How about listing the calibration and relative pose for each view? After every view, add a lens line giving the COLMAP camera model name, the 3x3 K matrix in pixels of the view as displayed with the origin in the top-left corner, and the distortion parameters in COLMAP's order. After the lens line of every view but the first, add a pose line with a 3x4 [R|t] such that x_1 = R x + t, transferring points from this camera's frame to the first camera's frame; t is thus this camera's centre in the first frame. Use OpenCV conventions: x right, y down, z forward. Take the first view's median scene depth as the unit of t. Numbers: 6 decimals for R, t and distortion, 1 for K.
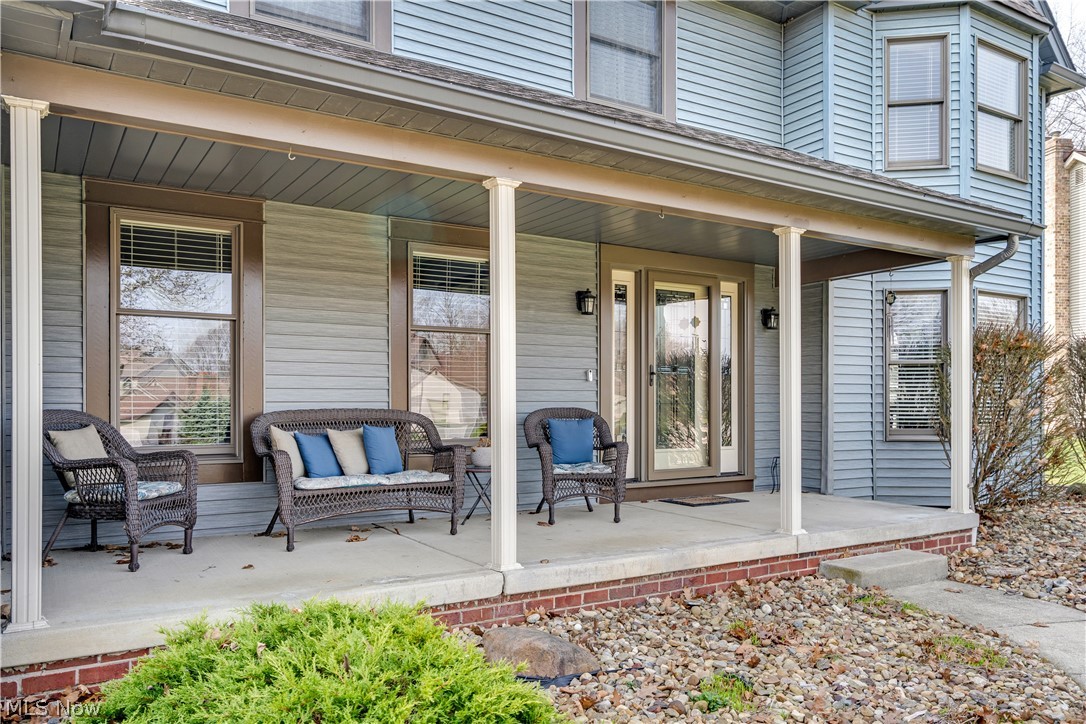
lens RADIAL K [[832.9, 0, 542.9], [0, 832.9, 402.9], [0, 0, 1]] dist [0.001897, -0.002150]
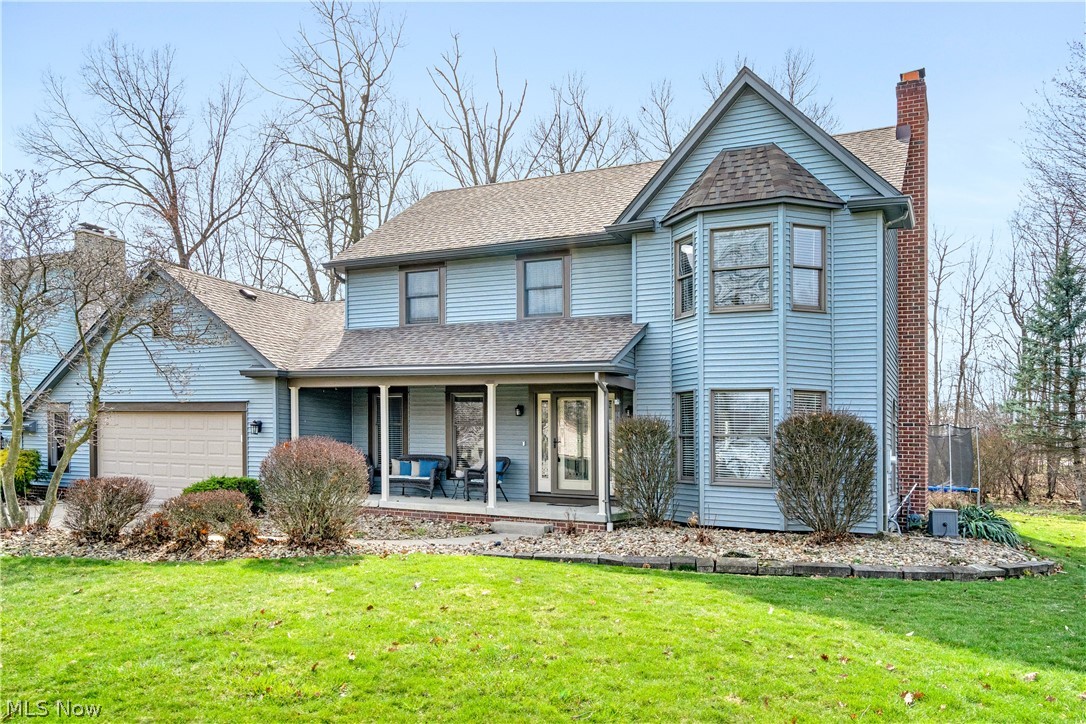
lens RADIAL K [[824.0, 0, 545.6], [0, 824.0, 458.2], [0, 0, 1]] dist [0.003343, 0.001543]
pose [[0.503397, 0.019531, -0.863834, 2.381997], [-0.028367, 0.999579, 0.006069, -0.008394], [0.863589, 0.021449, 0.503739, -0.072436]]
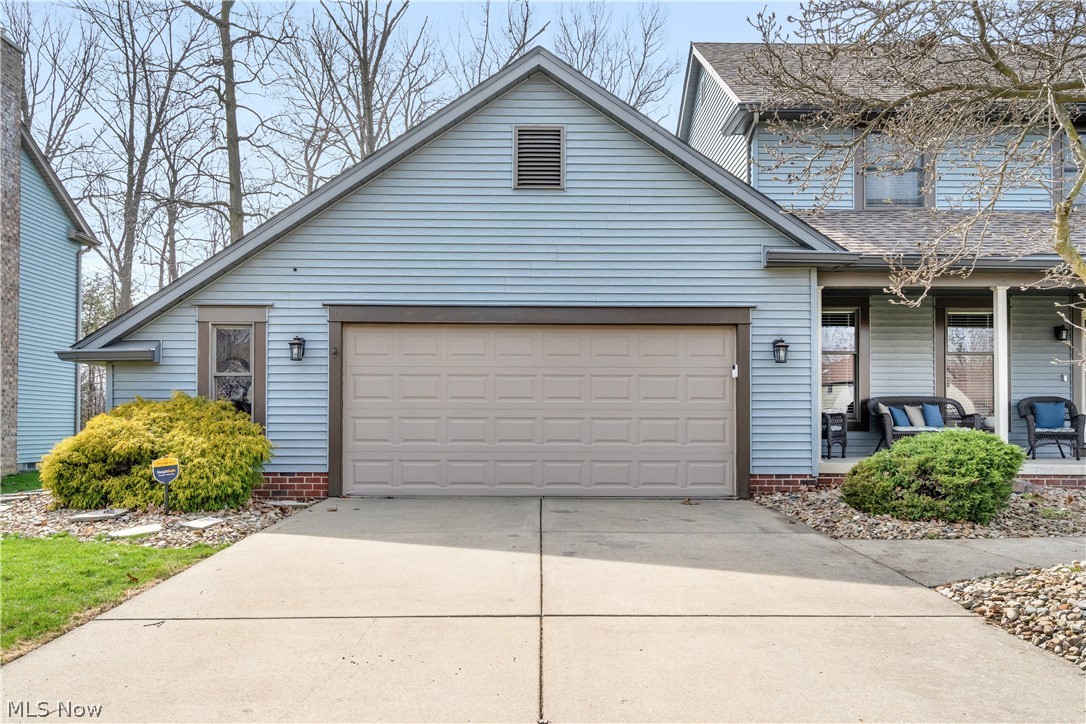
lens RADIAL K [[832.9, 0, 542.9], [0, 832.9, 402.9], [0, 0, 1]] dist [0.001897, -0.002150]
pose [[0.843479, -0.007218, -0.537113, 0.083971], [-0.005290, 0.999750, -0.021743, 0.069560], [0.537135, 0.021182, 0.843230, -1.111420]]
